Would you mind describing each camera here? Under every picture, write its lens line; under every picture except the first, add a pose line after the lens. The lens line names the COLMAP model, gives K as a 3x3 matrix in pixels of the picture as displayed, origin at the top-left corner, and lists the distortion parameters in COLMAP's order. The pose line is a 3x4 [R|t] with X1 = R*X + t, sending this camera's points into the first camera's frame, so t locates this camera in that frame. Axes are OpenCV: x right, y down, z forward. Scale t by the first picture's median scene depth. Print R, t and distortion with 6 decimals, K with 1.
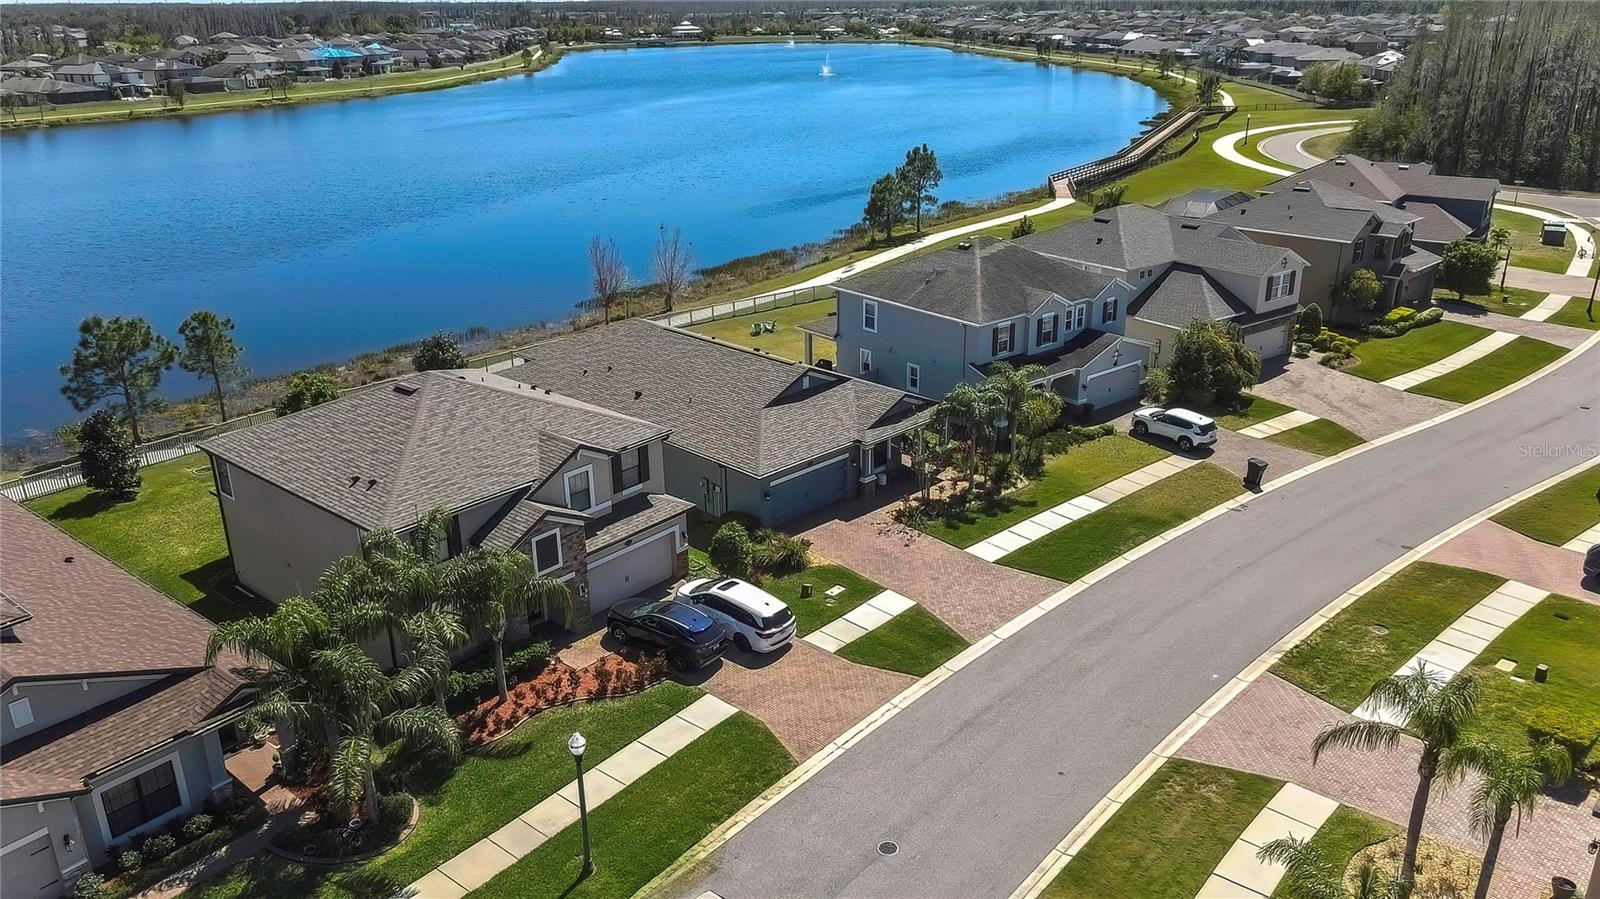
lens RADIAL K [[1171.5, 0, 796.7], [0, 1171.5, 473.4], [0, 0, 1]] dist [0.004060, 0.024800]
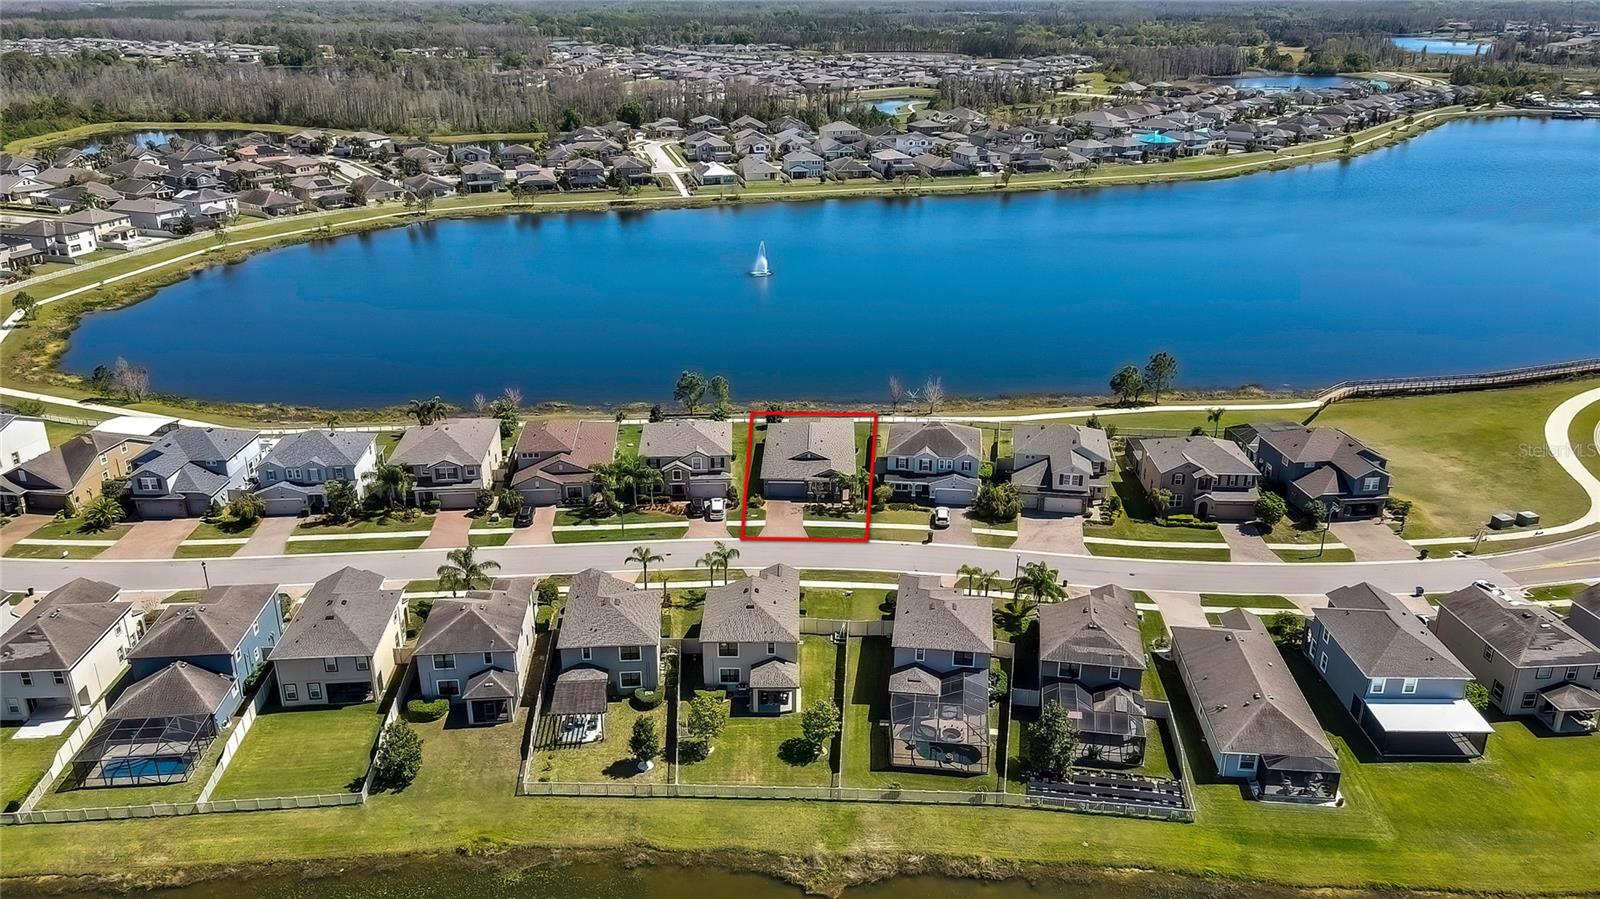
lens RADIAL K [[1171.5, 0, 796.7], [0, 1171.5, 473.4], [0, 0, 1]] dist [0.004060, 0.024800]
pose [[0.690003, 0.289787, -0.663264, 1.870545], [-0.279414, 0.951967, 0.125246, -0.379495], [0.667700, 0.098905, 0.737831, -1.131897]]
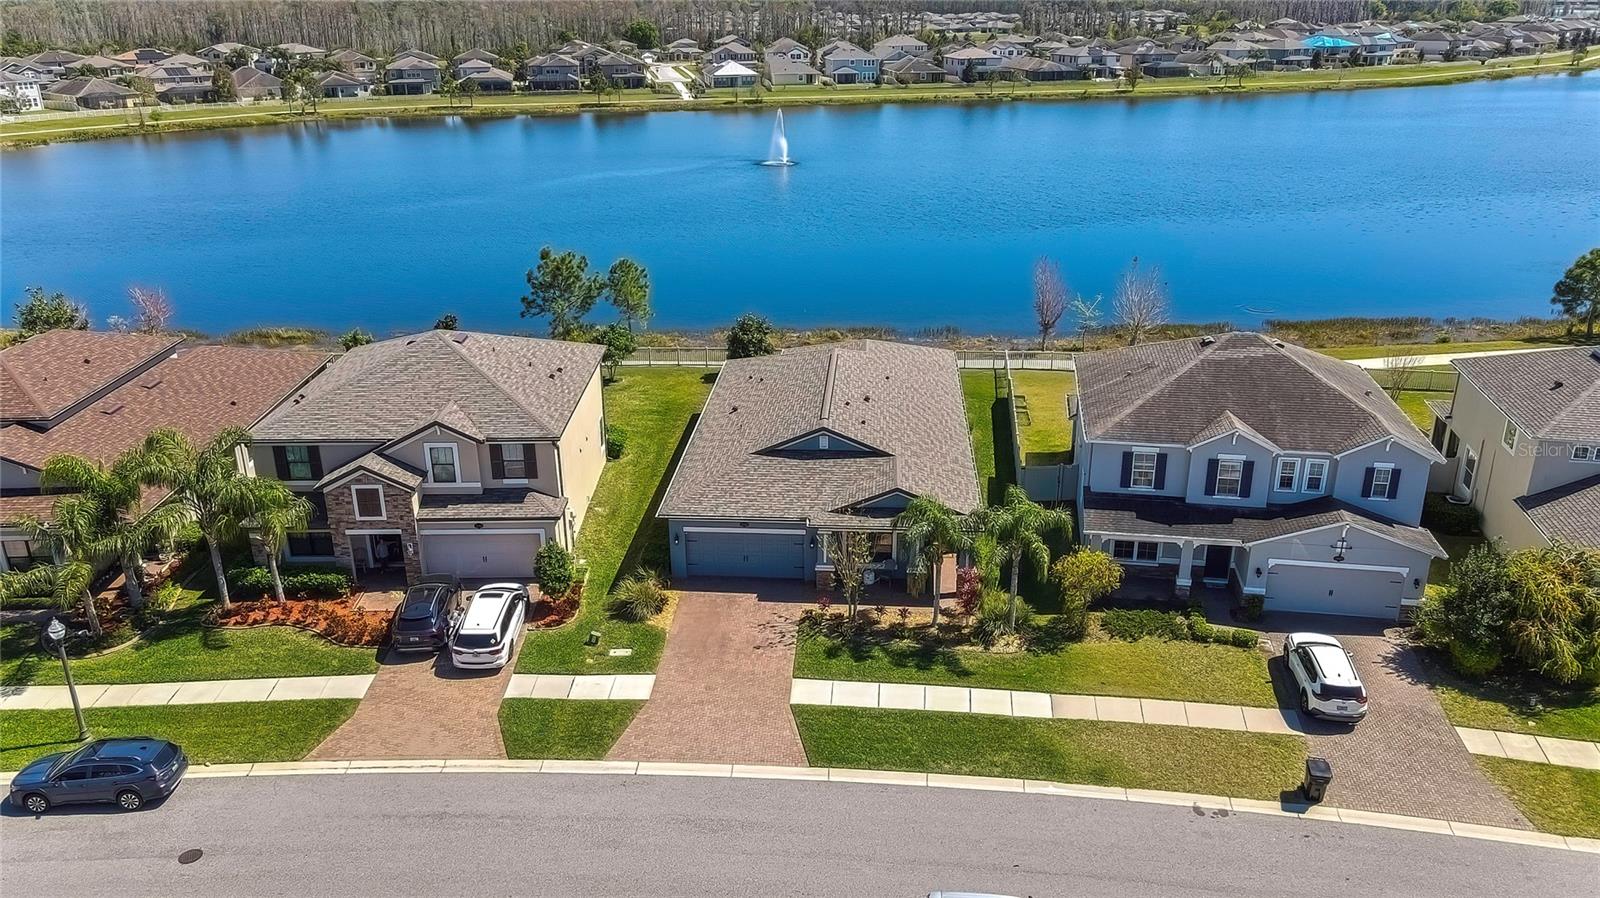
lens RADIAL K [[1171.5, 0, 796.7], [0, 1171.5, 472.9], [0, 0, 1]] dist [0.004060, 0.024800]
pose [[0.656698, 0.291568, -0.695511, 0.595239], [-0.283571, 0.950028, 0.130519, -0.159664], [0.698810, 0.111515, 0.706561, 0.349653]]
